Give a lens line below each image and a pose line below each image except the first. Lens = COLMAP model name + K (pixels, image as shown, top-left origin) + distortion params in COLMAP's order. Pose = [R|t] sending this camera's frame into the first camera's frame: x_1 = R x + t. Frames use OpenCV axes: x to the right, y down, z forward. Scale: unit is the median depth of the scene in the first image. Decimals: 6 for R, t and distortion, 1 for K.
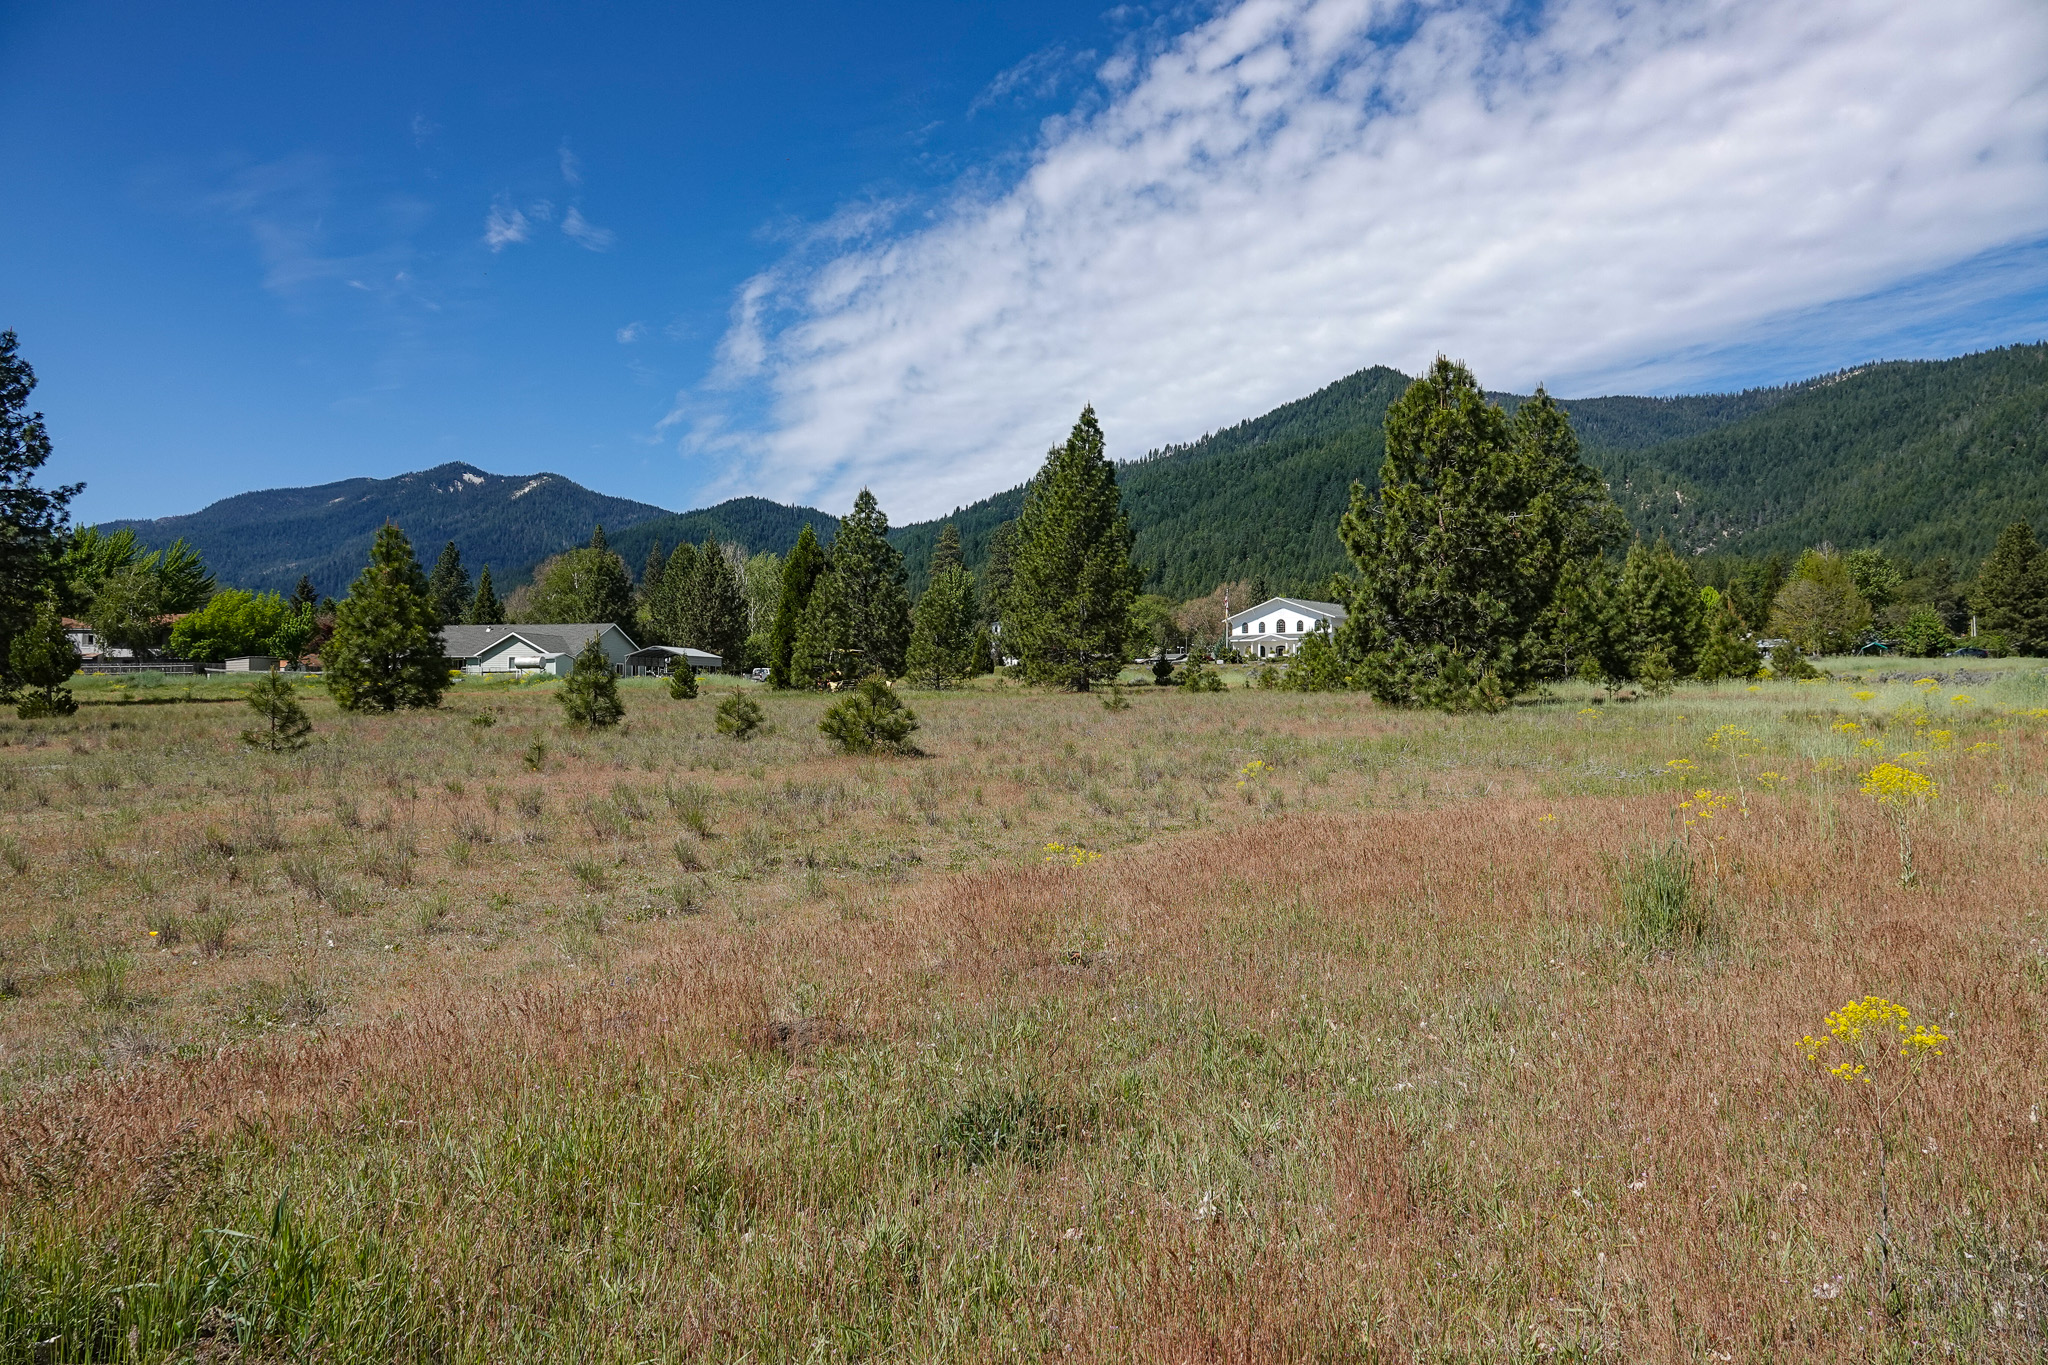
lens RADIAL K [[1432.1, 0, 1019.2], [0, 1432.1, 681.5], [0, 0, 1]] dist [0.006065, -0.000374]
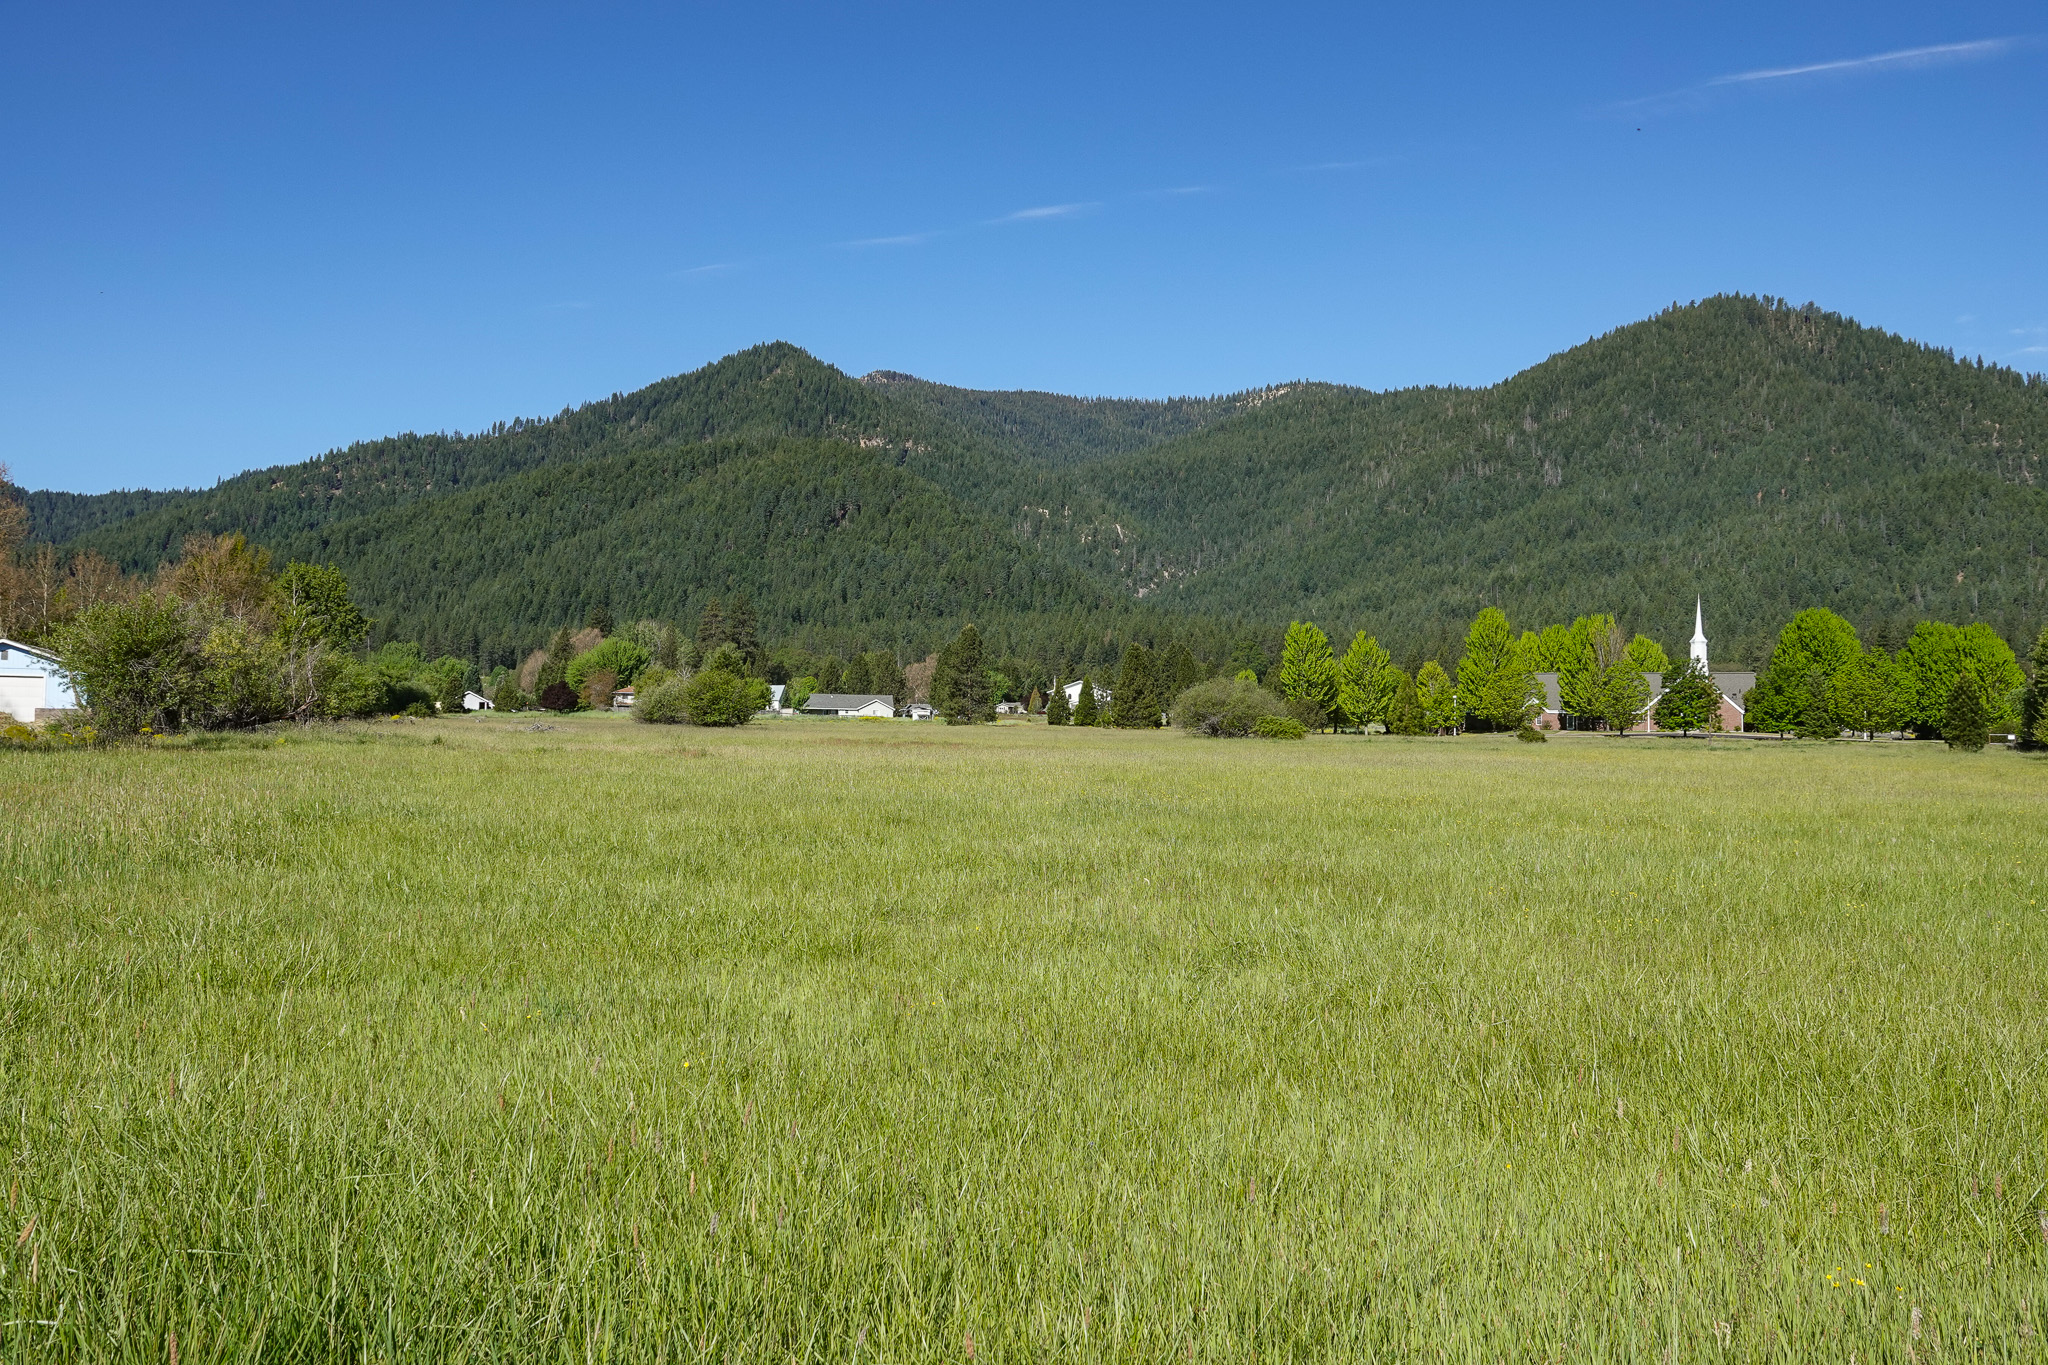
lens RADIAL K [[1937.4, 0, 1024.2], [0, 1937.4, 679.4], [0, 0, 1]] dist [0.008233, 0.000000]
pose [[0.920565, 0.027076, 0.389649, -0.061553], [-0.017818, 0.999467, -0.027354, 0.000779], [-0.390182, 0.018238, 0.920557, -0.092096]]
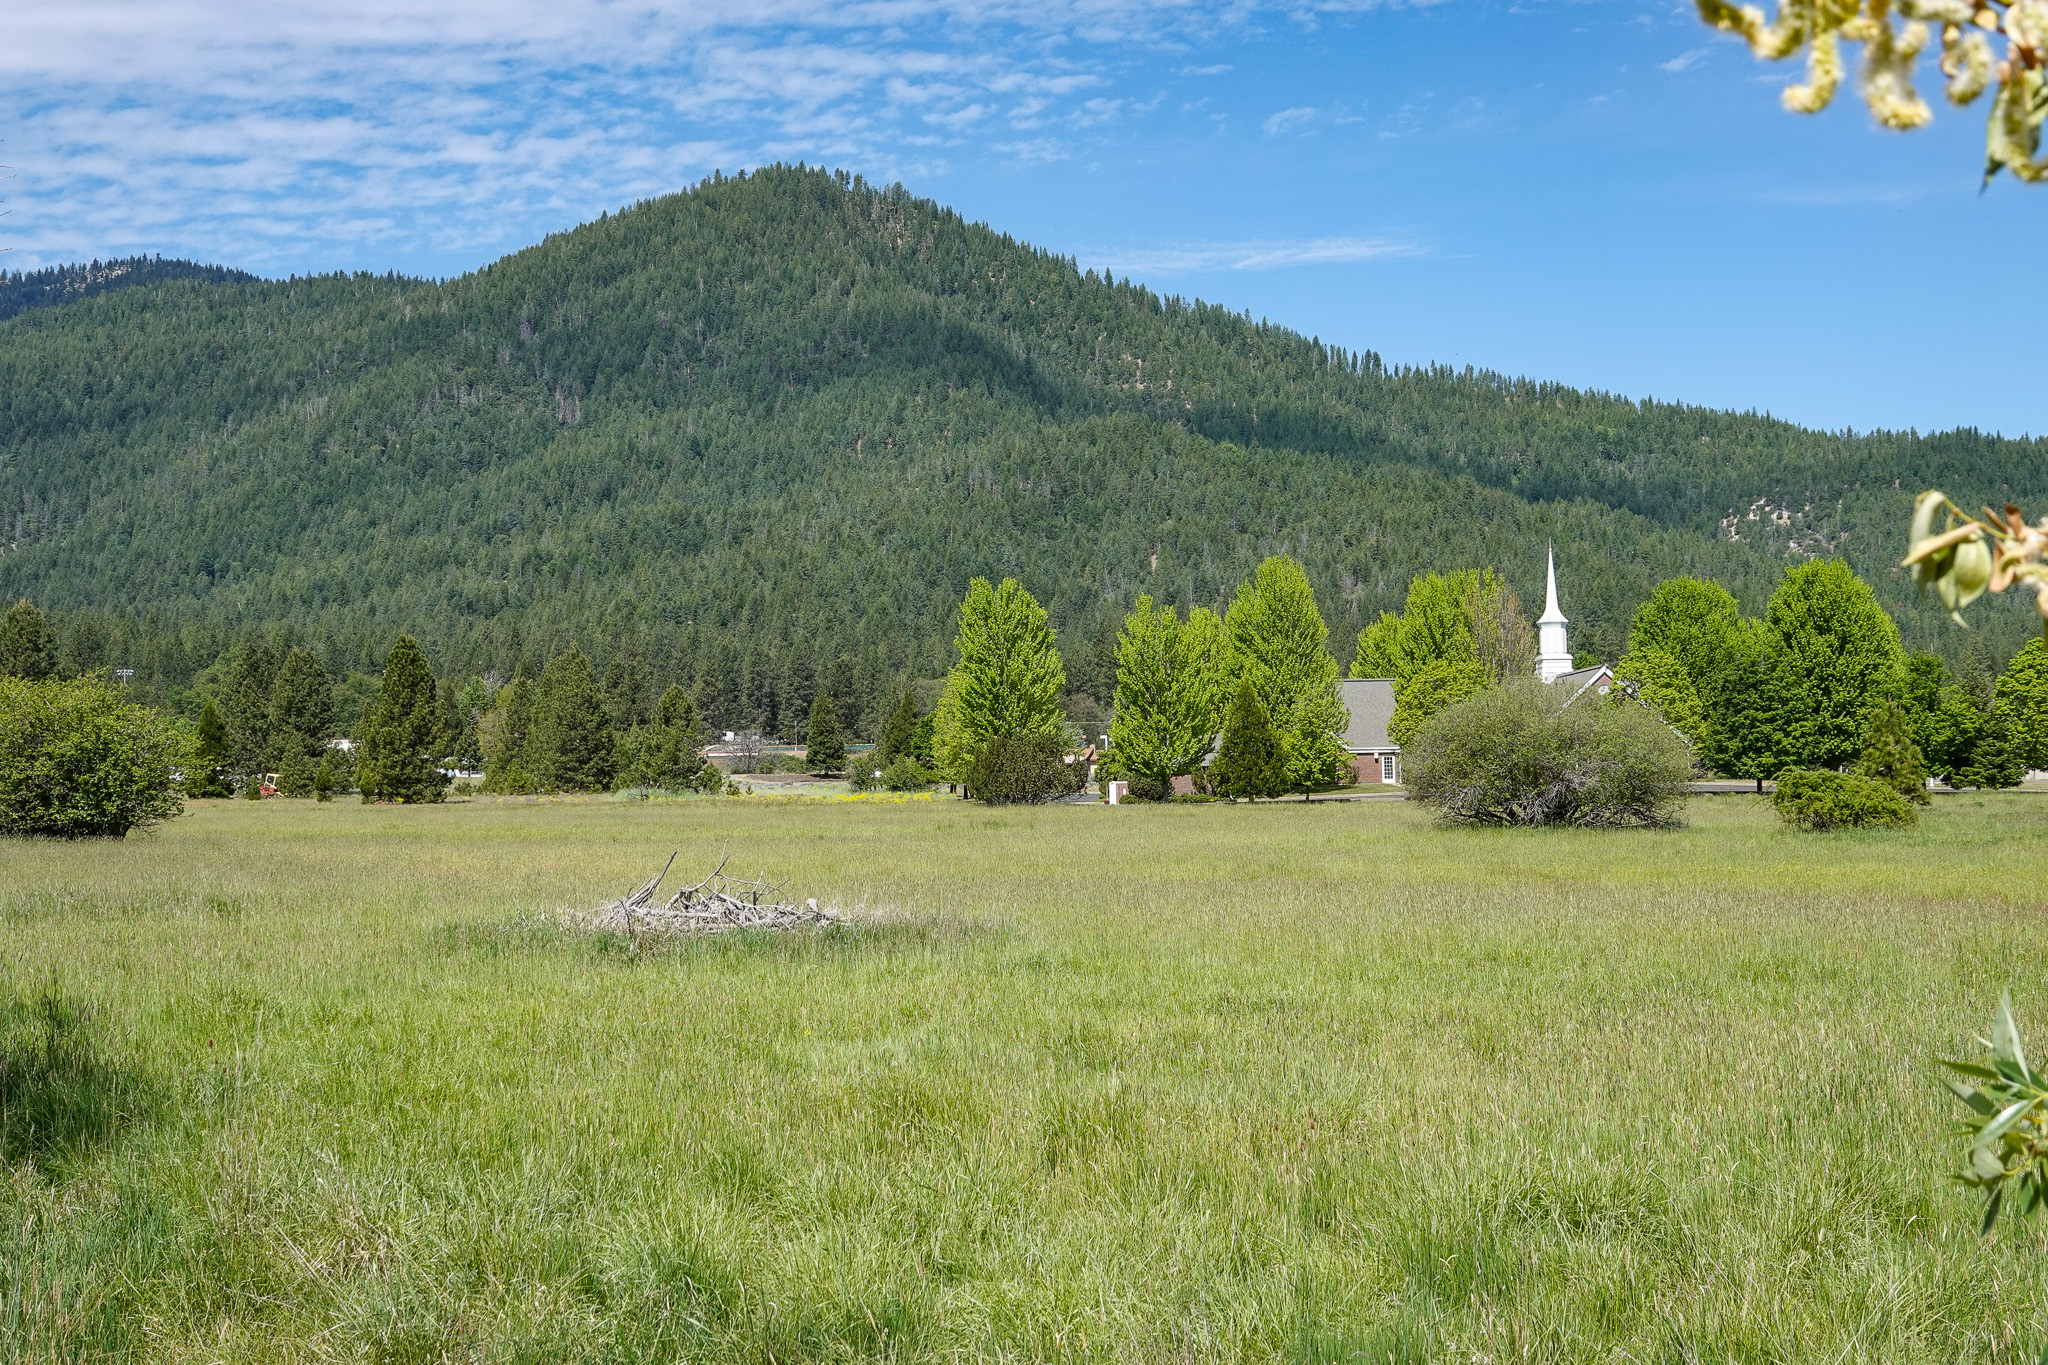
lens RADIAL K [[2838.4, 0, 1029.7], [0, 2838.4, 678.4], [0, 0, 1]] dist [0.004527, 0.000000]
pose [[0.661088, 0.023580, 0.749937, -0.063136], [0.010473, 0.999119, -0.040648, 0.000403], [-0.750235, 0.034726, 0.660259, -0.060619]]
